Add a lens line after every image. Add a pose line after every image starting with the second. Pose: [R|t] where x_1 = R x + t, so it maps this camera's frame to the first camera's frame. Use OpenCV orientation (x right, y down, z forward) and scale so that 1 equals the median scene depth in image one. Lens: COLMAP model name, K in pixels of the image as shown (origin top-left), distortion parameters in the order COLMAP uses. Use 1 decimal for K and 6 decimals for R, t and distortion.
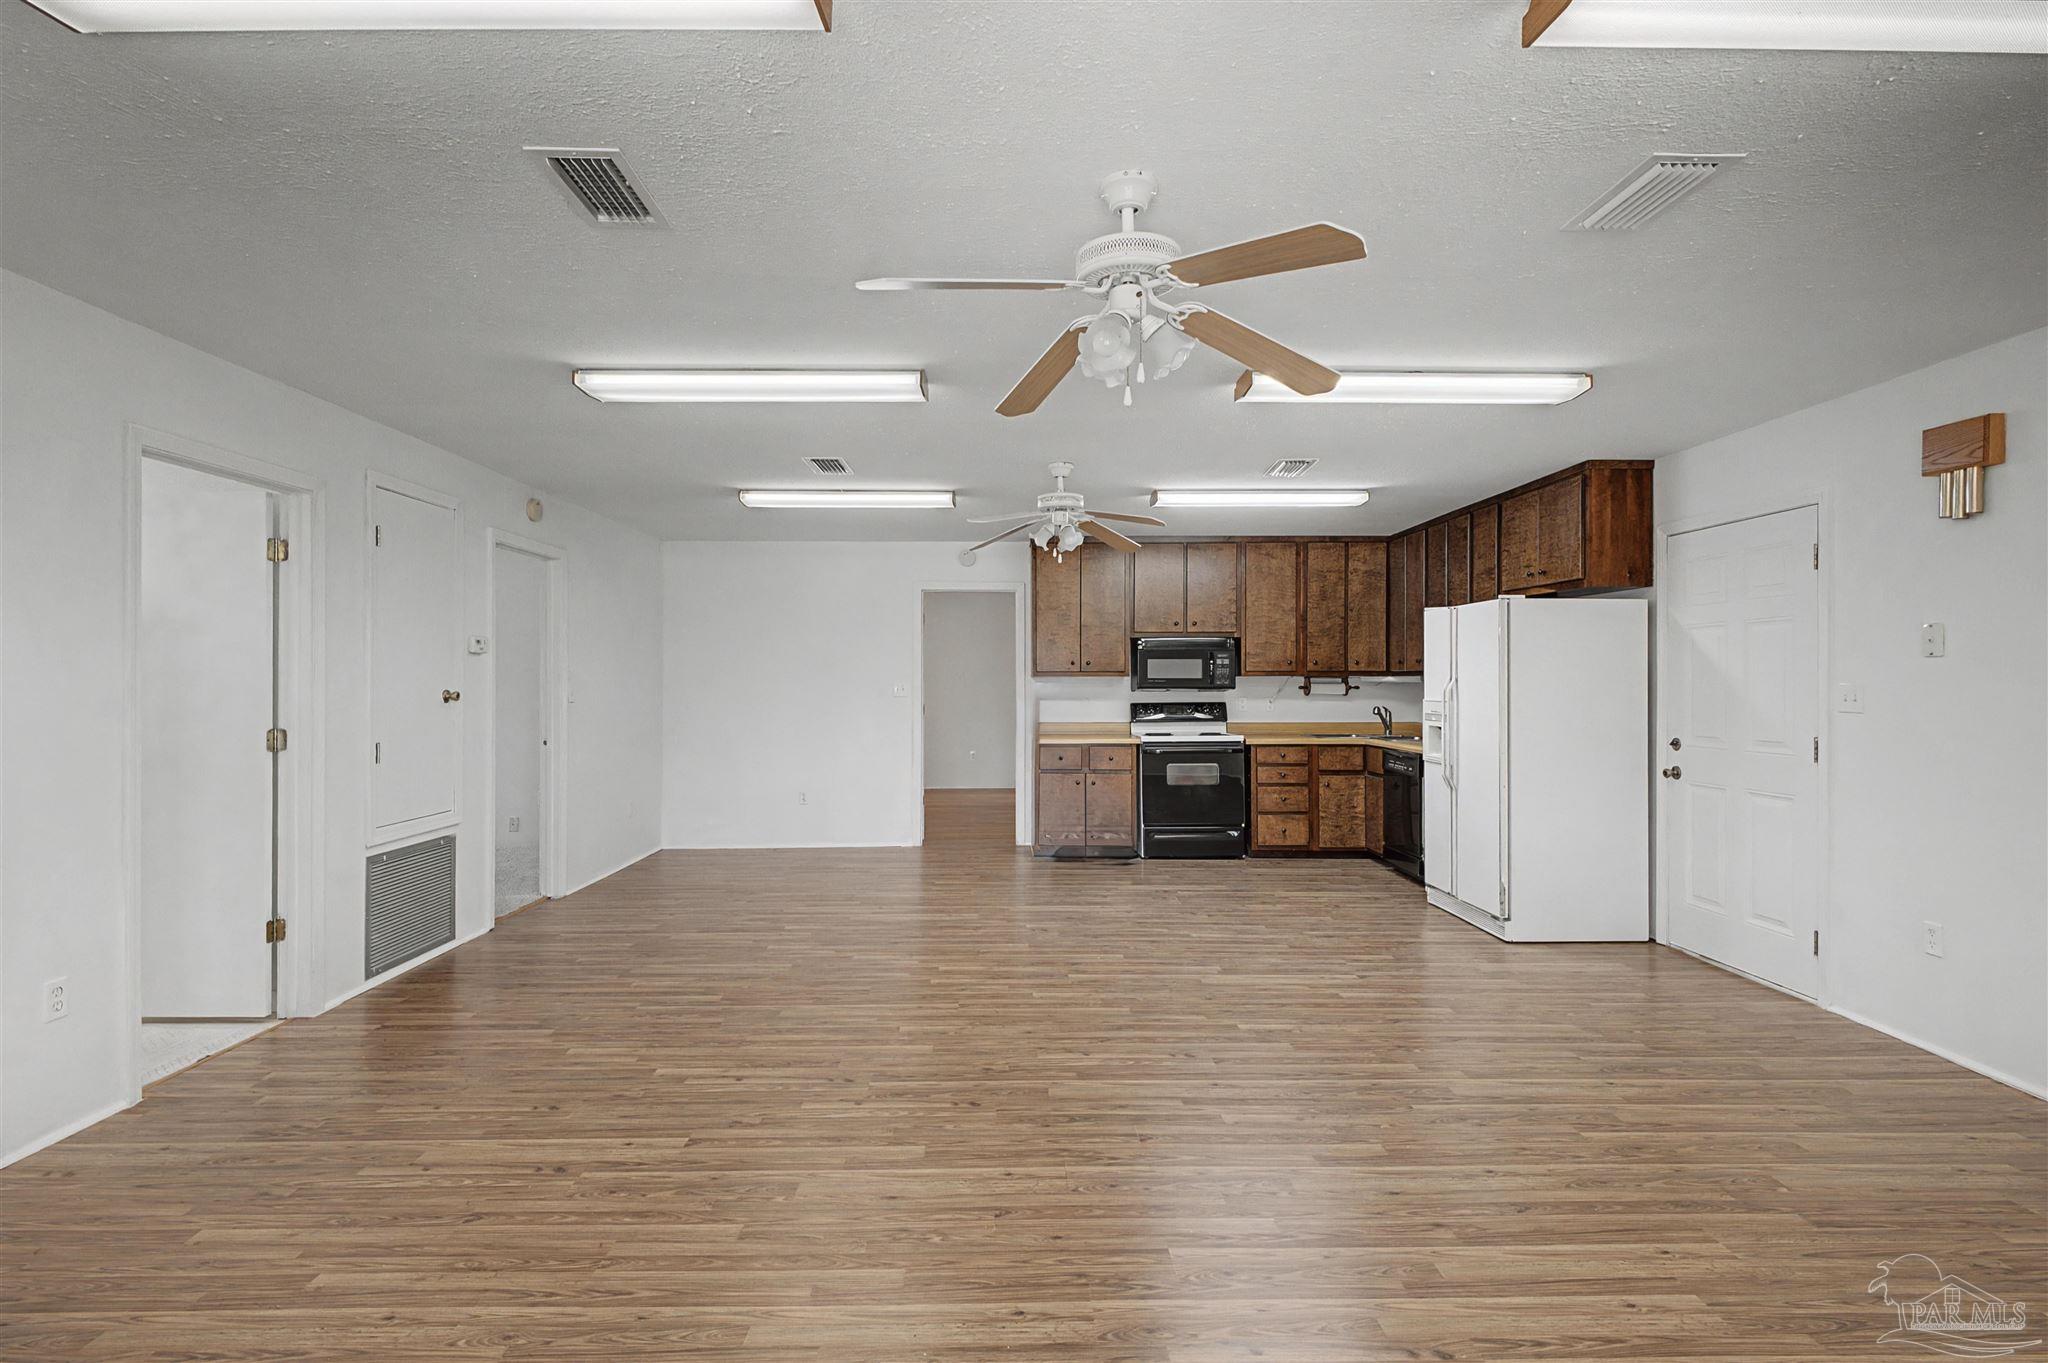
lens RADIAL K [[992.6, 0, 1003.5], [0, 992.6, 682.9], [0, 0, 1]] dist [0.020711, -0.011984]
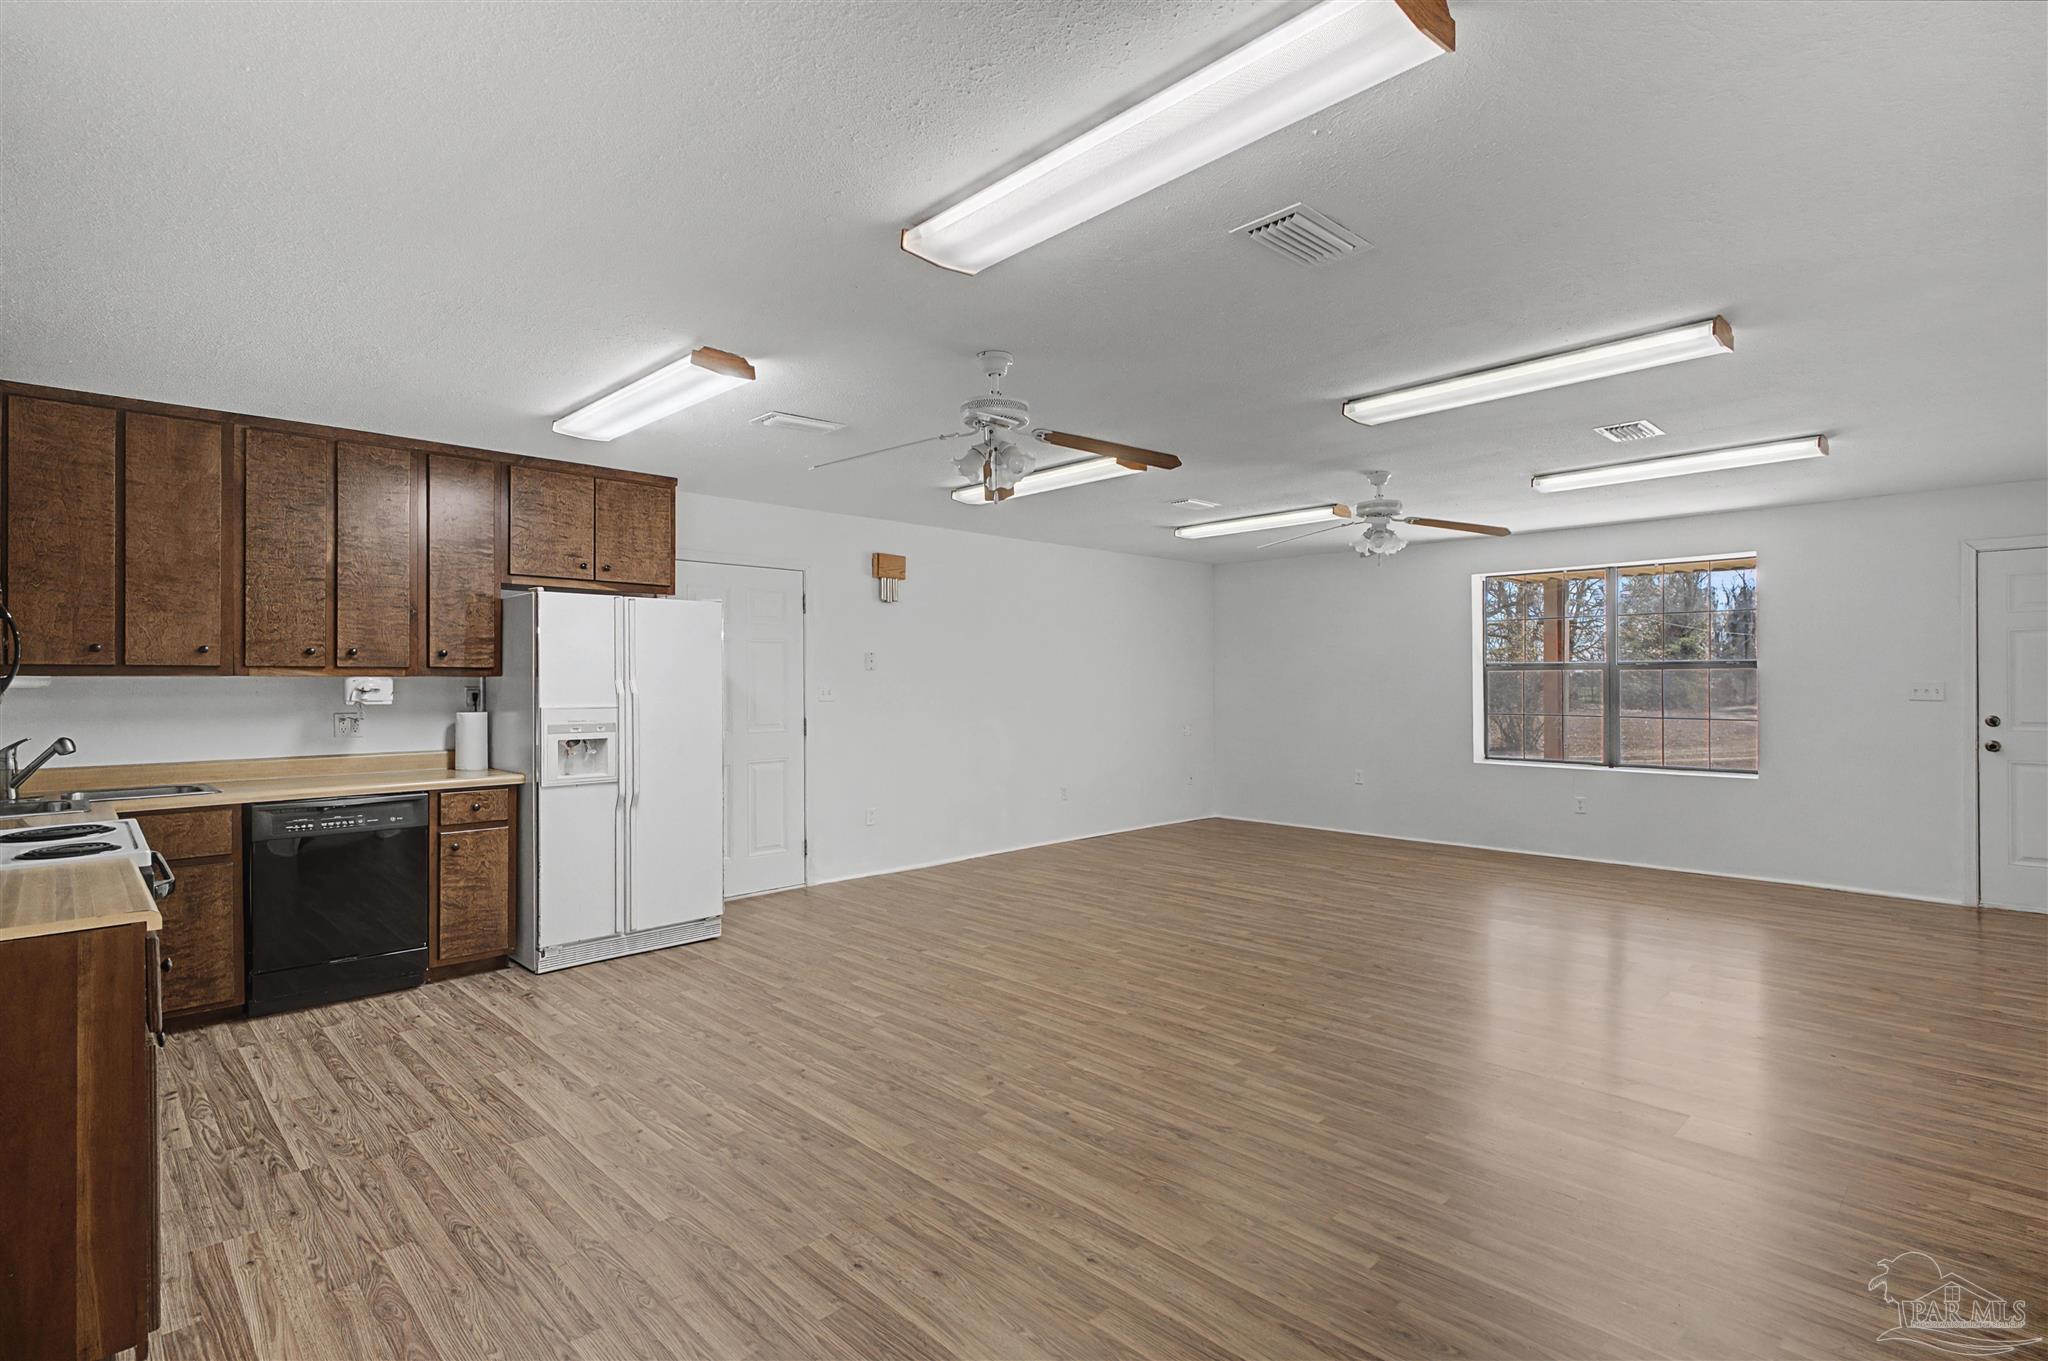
lens RADIAL K [[992.6, 0, 1023.2], [0, 992.6, 679.1], [0, 0, 1]] dist [0.020711, -0.011984]
pose [[-0.698528, 0.003660, 0.715574, -0.307494], [0.004381, 0.999990, -0.000838, -0.002291], [-0.715570, 0.002550, -0.698537, 1.024163]]
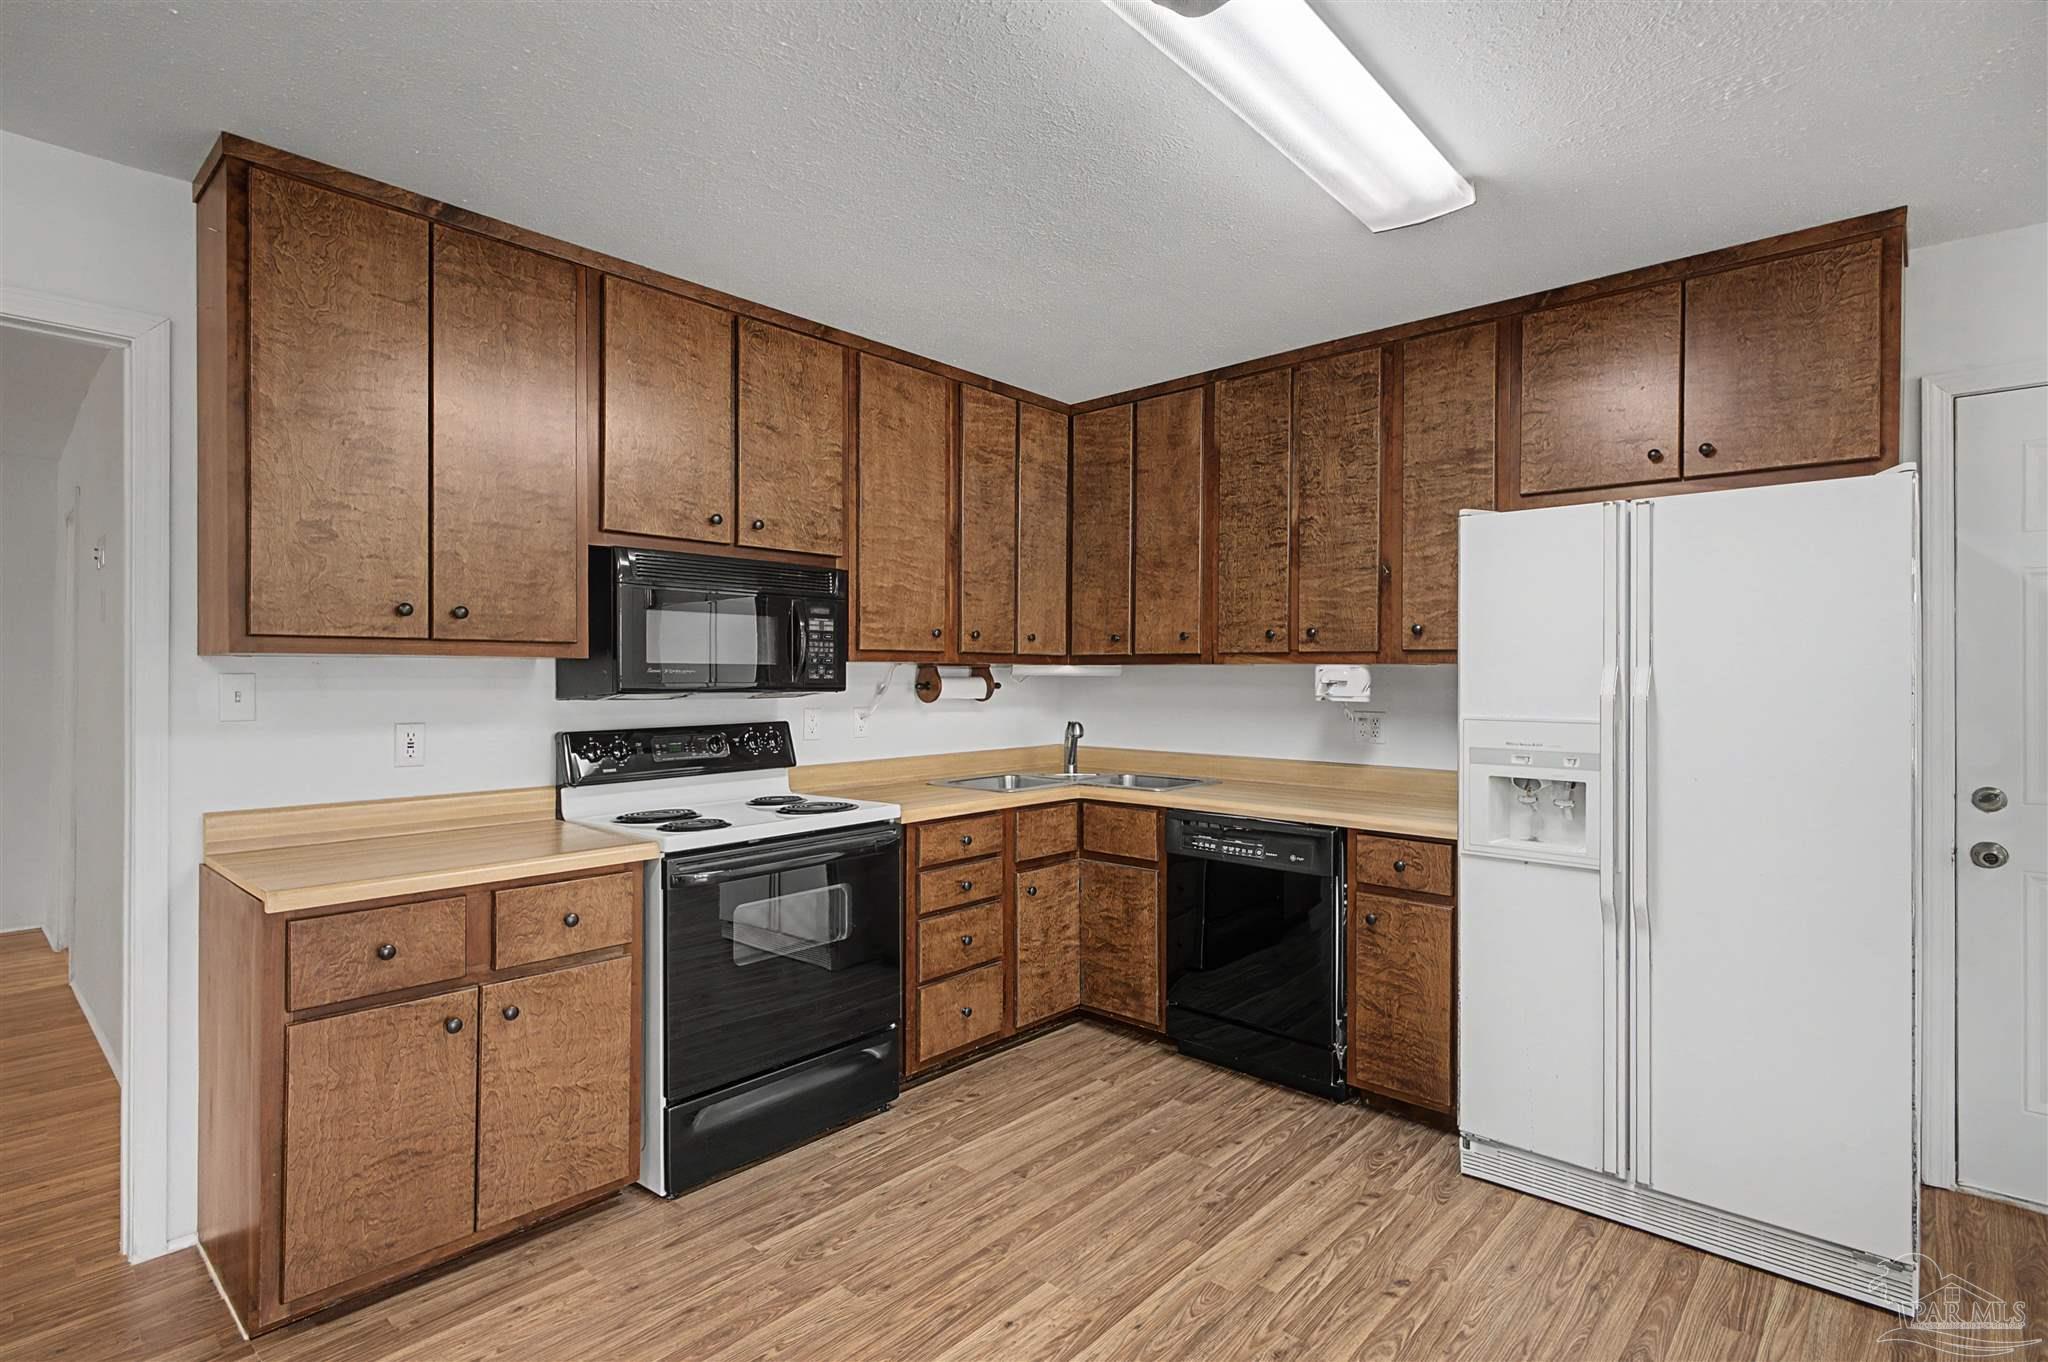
lens RADIAL K [[992.6, 0, 1035.2], [0, 992.6, 676.6], [0, 0, 1]] dist [0.020711, -0.011984]
pose [[0.670948, 0.001353, 0.741503, -0.026071], [-0.002439, 0.999997, 0.000383, -0.000504], [-0.741500, -0.002066, 0.670950, 0.680907]]
